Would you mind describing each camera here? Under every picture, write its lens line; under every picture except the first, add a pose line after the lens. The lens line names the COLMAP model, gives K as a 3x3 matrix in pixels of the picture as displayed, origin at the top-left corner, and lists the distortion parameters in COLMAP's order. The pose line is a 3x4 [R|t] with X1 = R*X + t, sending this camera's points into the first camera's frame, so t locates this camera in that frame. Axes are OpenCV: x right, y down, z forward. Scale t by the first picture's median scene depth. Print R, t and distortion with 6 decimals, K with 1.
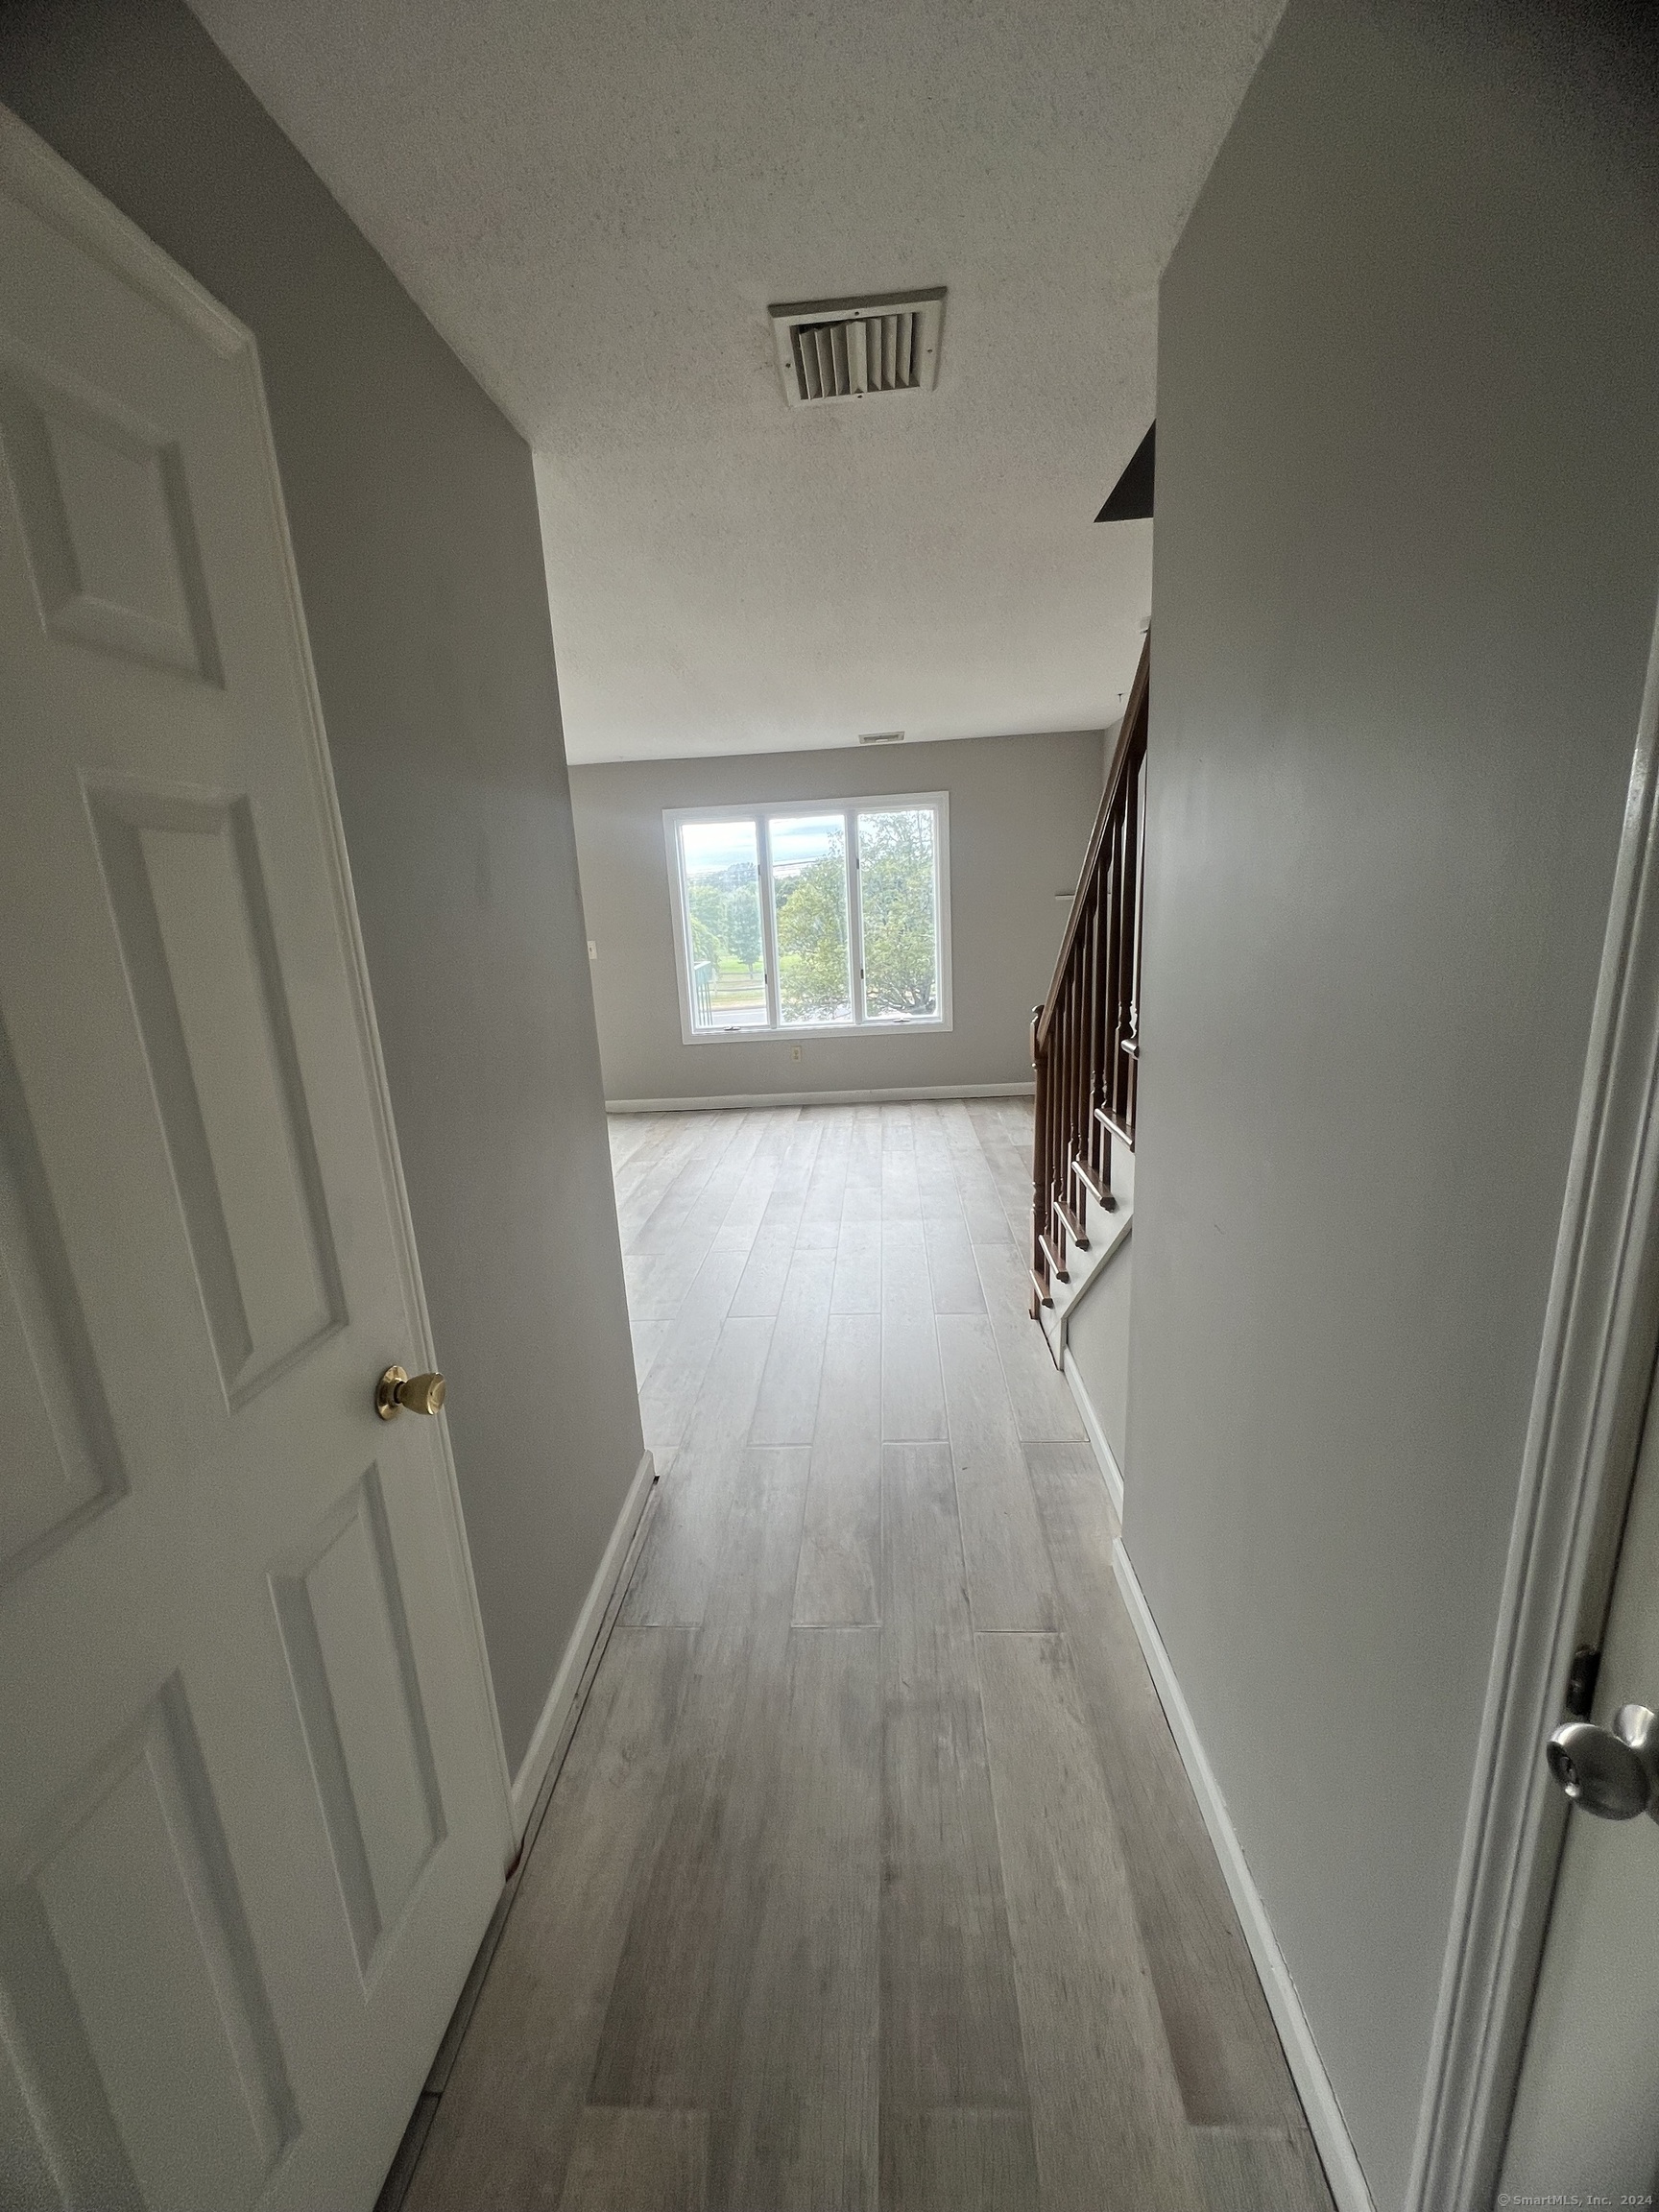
lens RADIAL K [[879.0, 0, 829.5], [0, 879.0, 1106.0], [0, 0, 1]] dist [-0.002392, -0.000220]
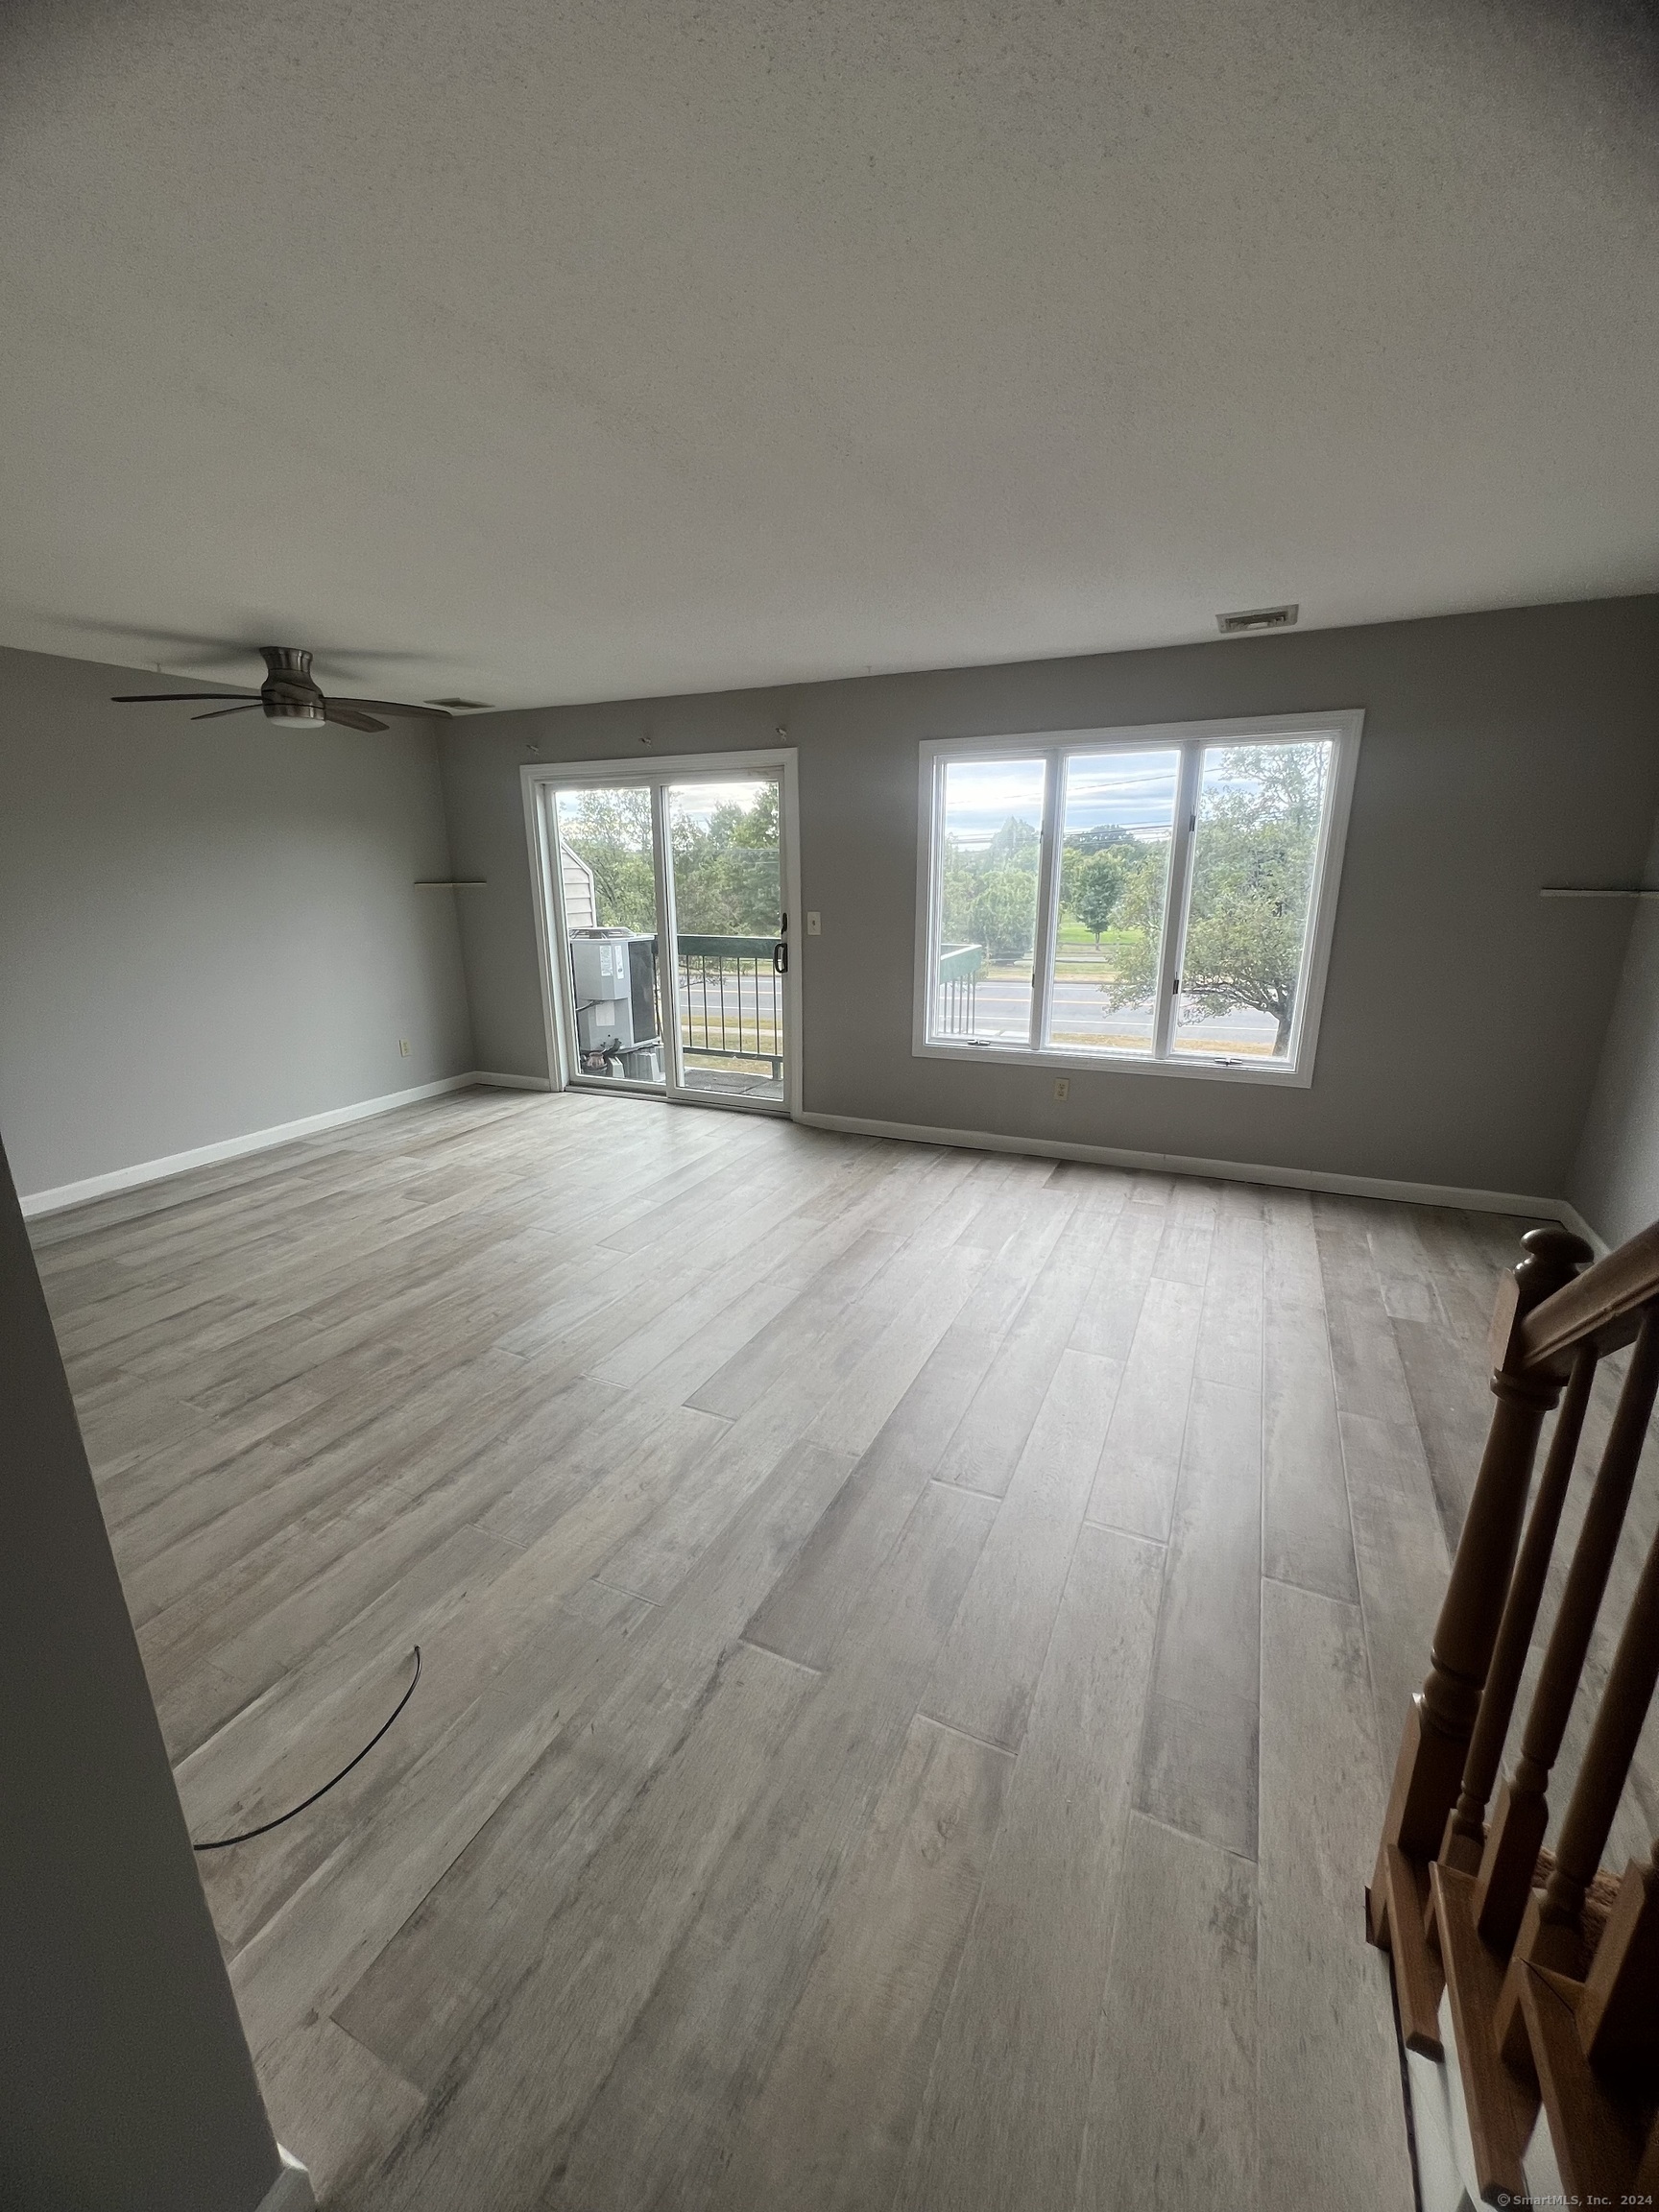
lens RADIAL K [[879.0, 0, 829.5], [0, 879.0, 1106.0], [0, 0, 1]] dist [-0.002392, -0.000220]
pose [[0.924978, 0.144582, -0.351441, 0.043598], [-0.129409, 0.989364, 0.066424, -0.072616], [0.357307, -0.015961, 0.933851, 0.278490]]
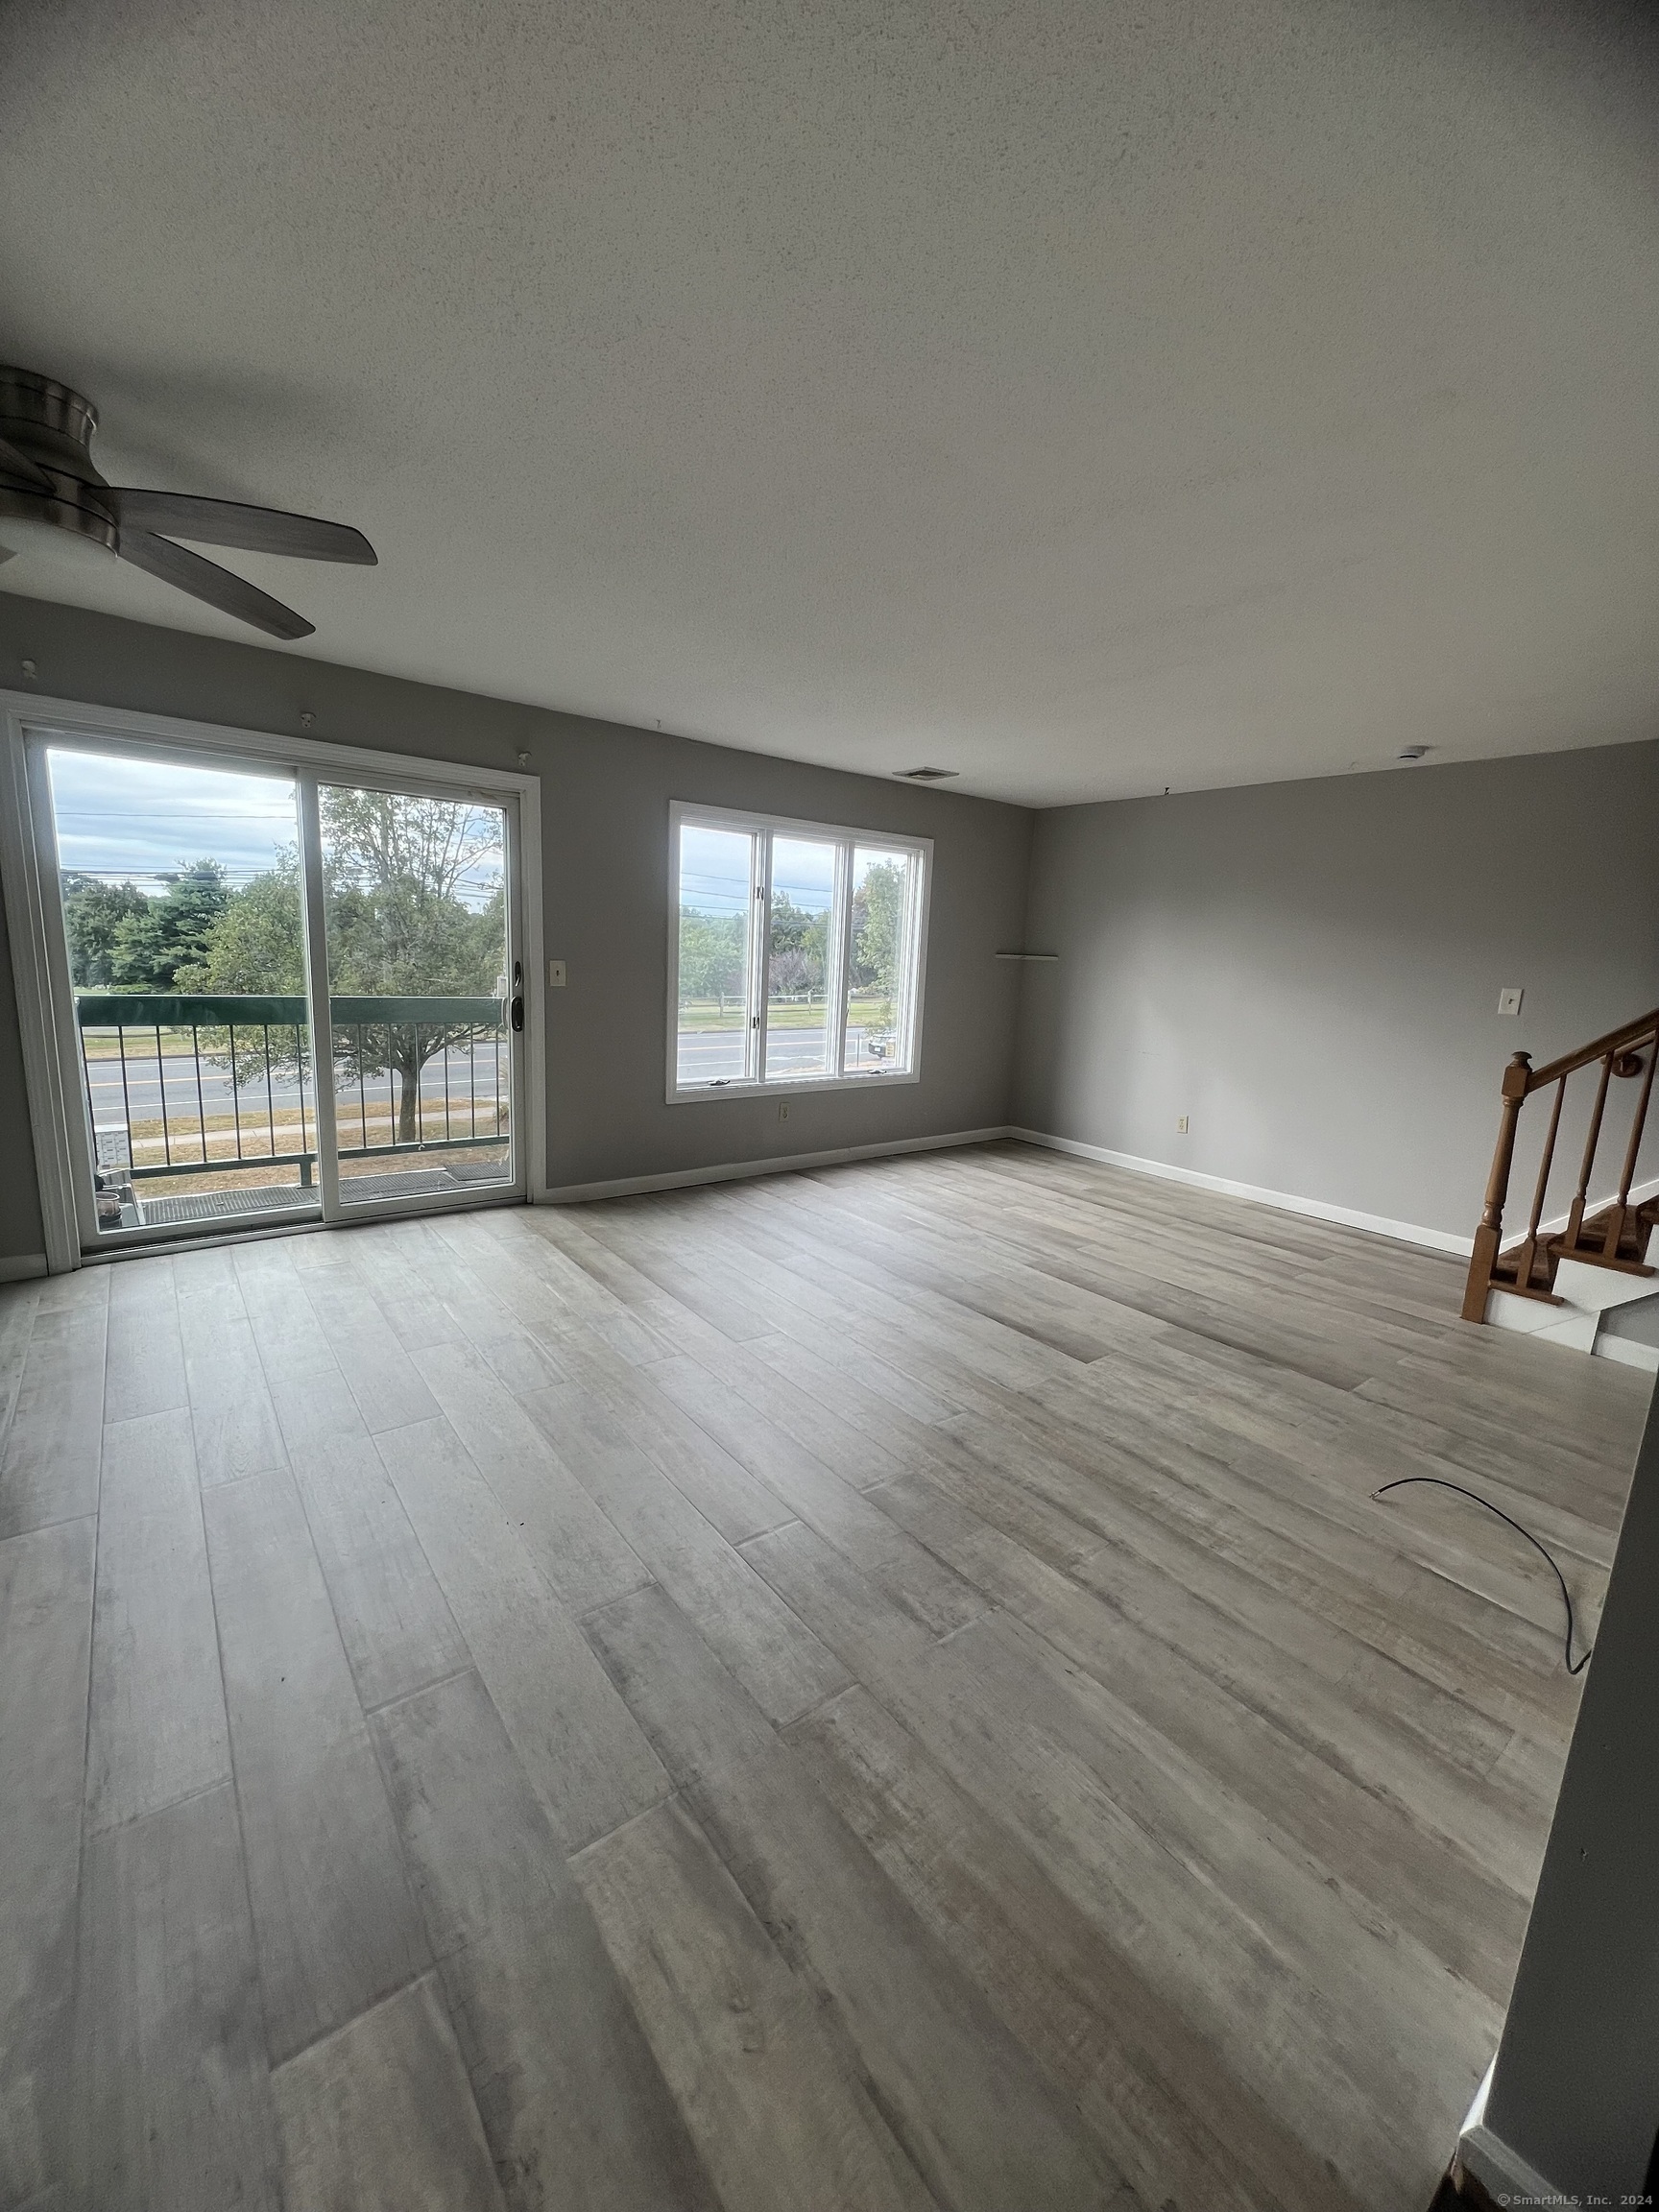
lens RADIAL K [[879.0, 0, 829.5], [0, 879.0, 1106.0], [0, 0, 1]] dist [-0.002392, -0.000220]
pose [[0.752147, -0.029605, 0.658330, -0.597611], [0.071937, 0.996709, -0.037366, -0.031514], [-0.655057, 0.075463, 0.751802, 0.352306]]
